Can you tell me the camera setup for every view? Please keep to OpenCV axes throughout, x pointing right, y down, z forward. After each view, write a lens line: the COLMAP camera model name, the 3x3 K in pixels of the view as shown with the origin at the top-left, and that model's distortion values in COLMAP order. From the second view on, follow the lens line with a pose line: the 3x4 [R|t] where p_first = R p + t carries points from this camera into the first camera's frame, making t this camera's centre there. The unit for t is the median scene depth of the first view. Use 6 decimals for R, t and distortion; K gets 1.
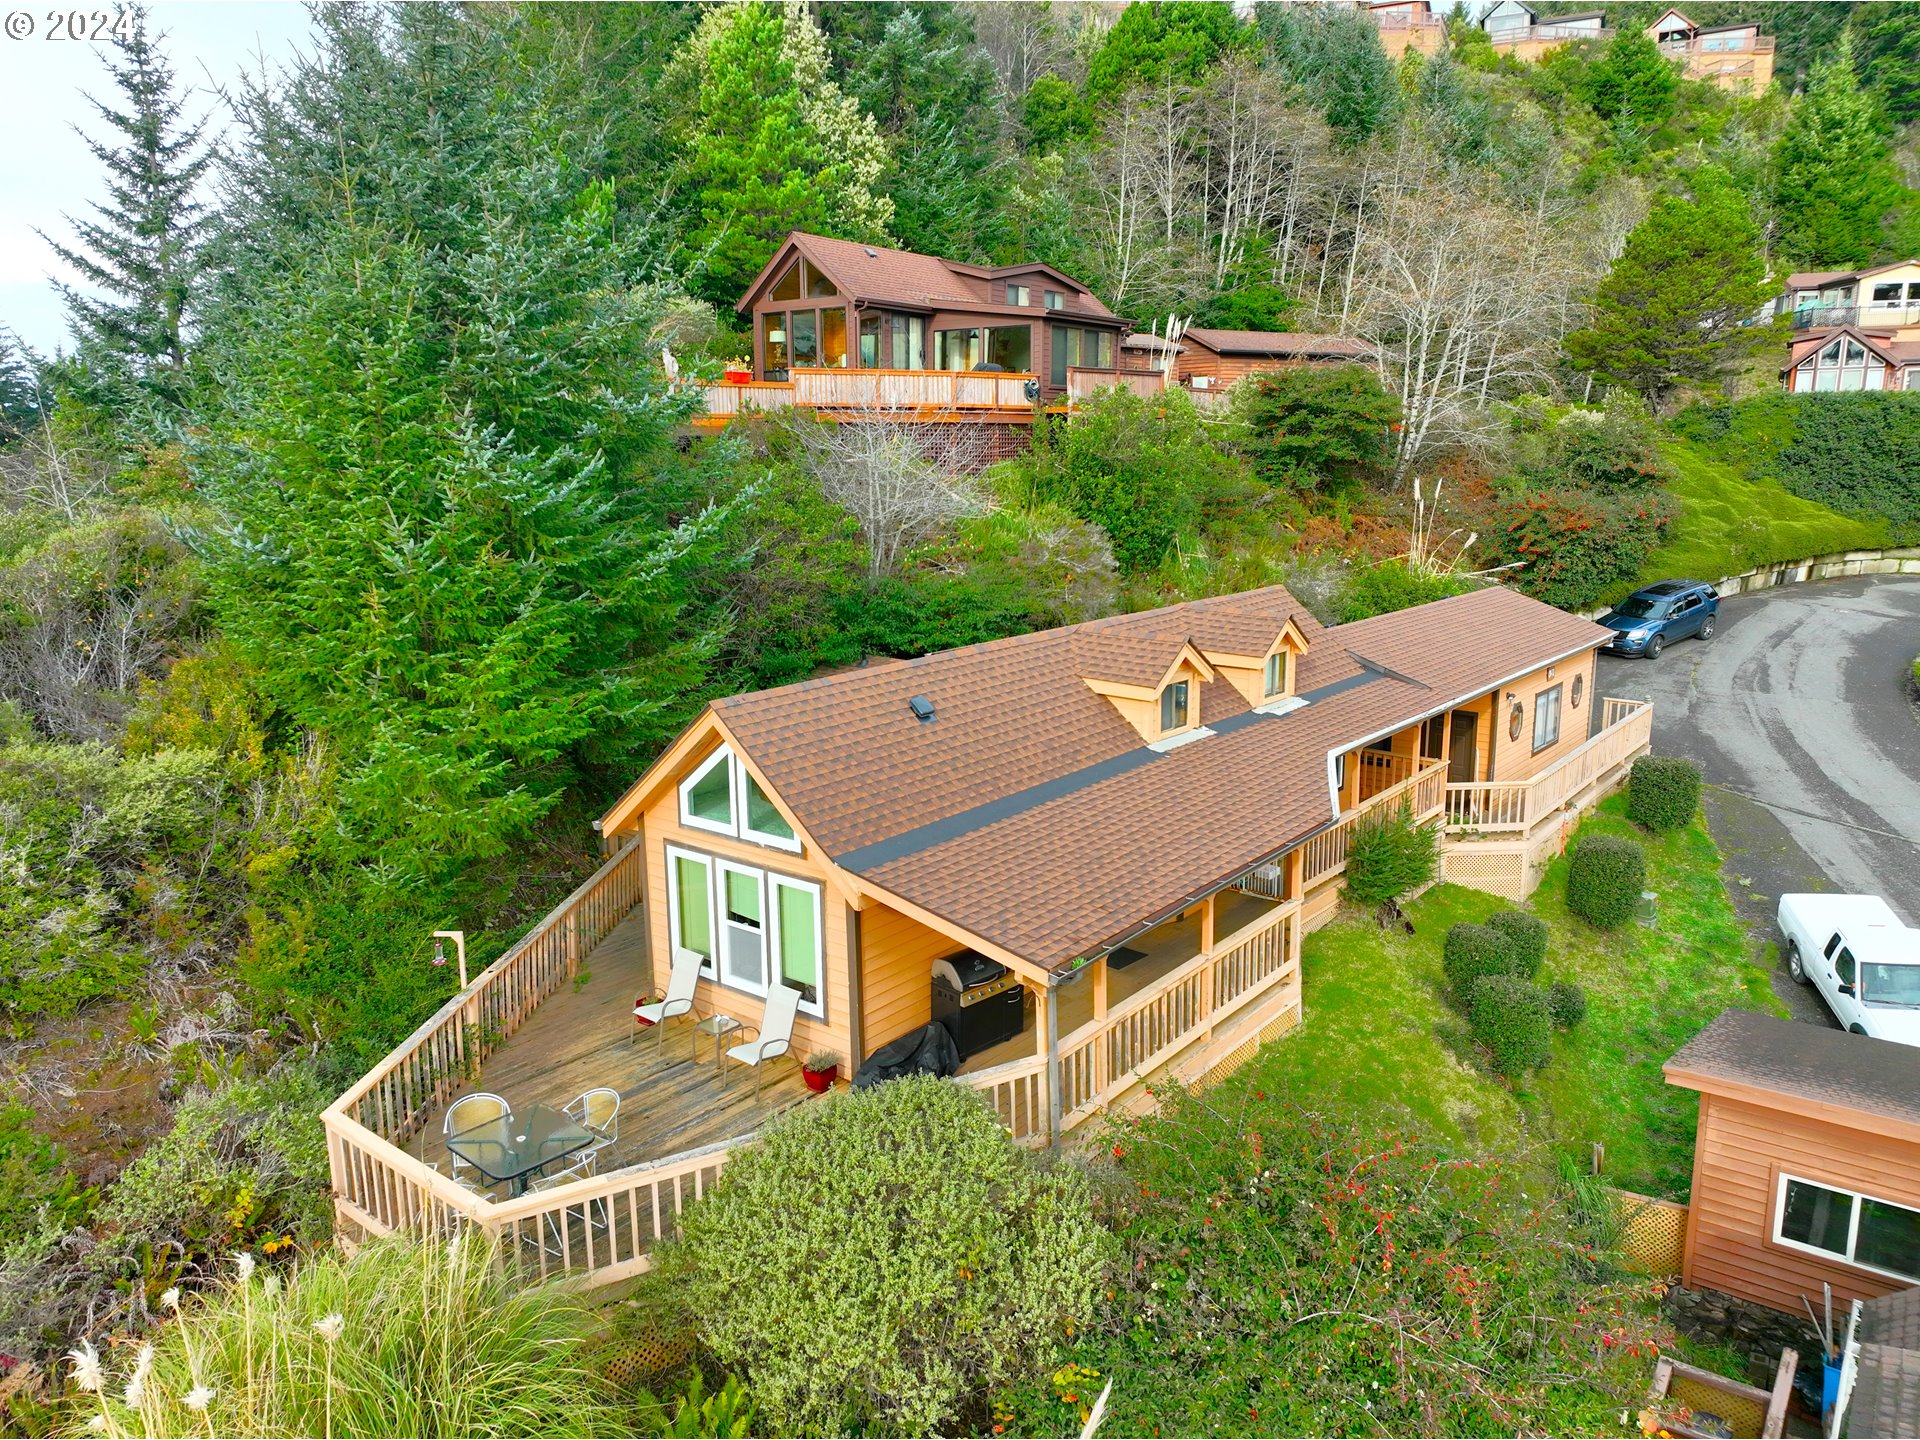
lens RADIAL K [[1310.3, 0, 960.0], [0, 1310.3, 720.0], [0, 0, 1]] dist [0.002472, 0.000170]
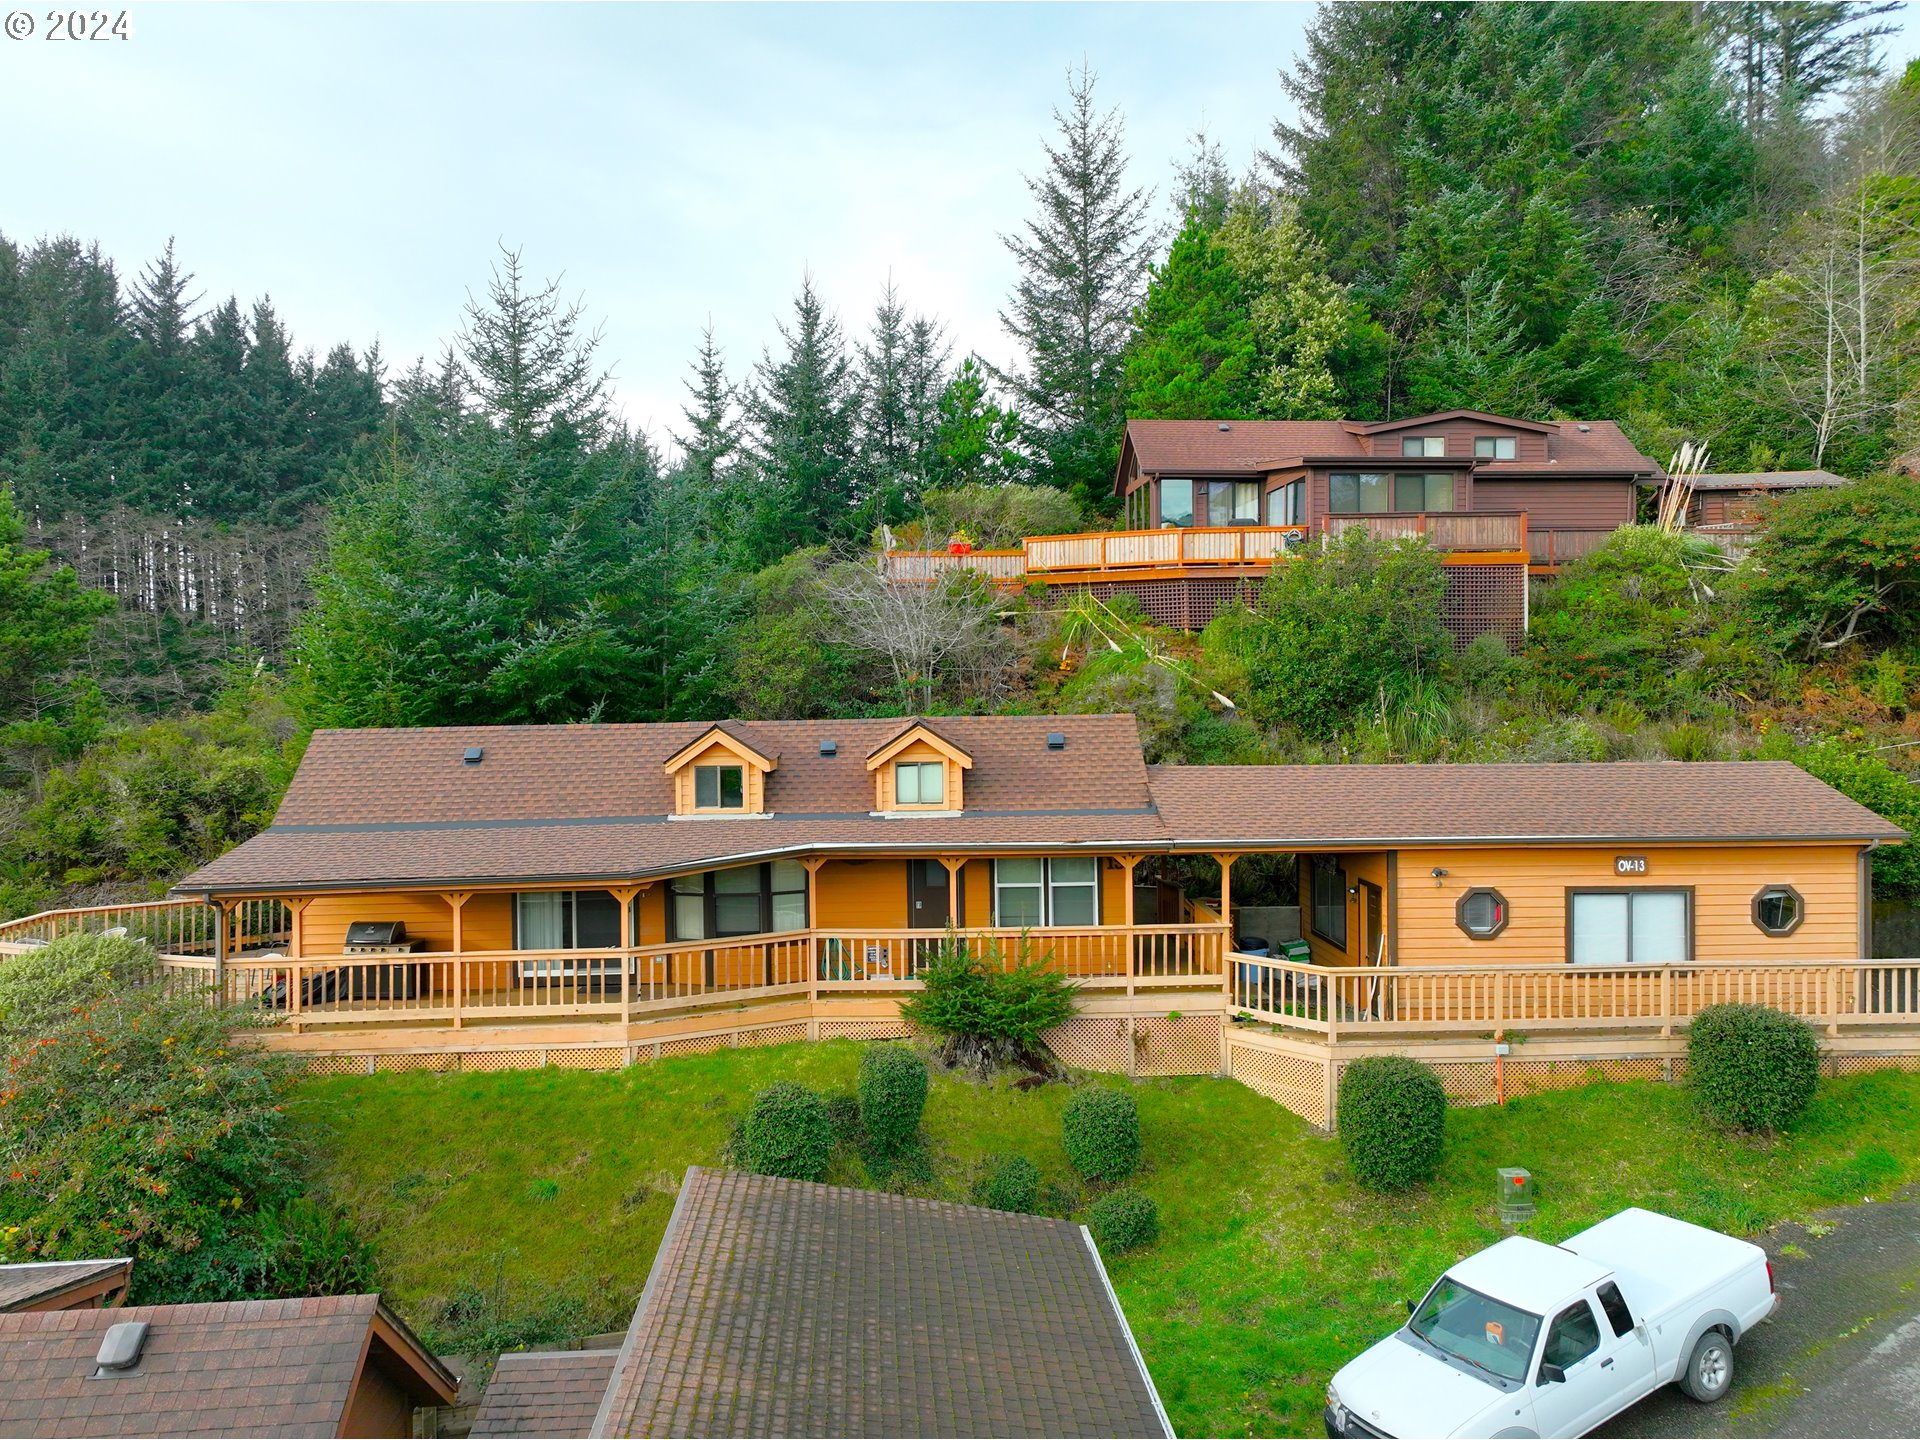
lens RADIAL K [[1310.3, 0, 960.0], [0, 1310.3, 720.0], [0, 0, 1]] dist [0.002472, 0.000170]
pose [[0.661537, 0.015822, -0.749746, 0.696413], [-0.146235, 0.983306, -0.108279, 0.015882], [0.735516, 0.181270, 0.652807, 0.260267]]
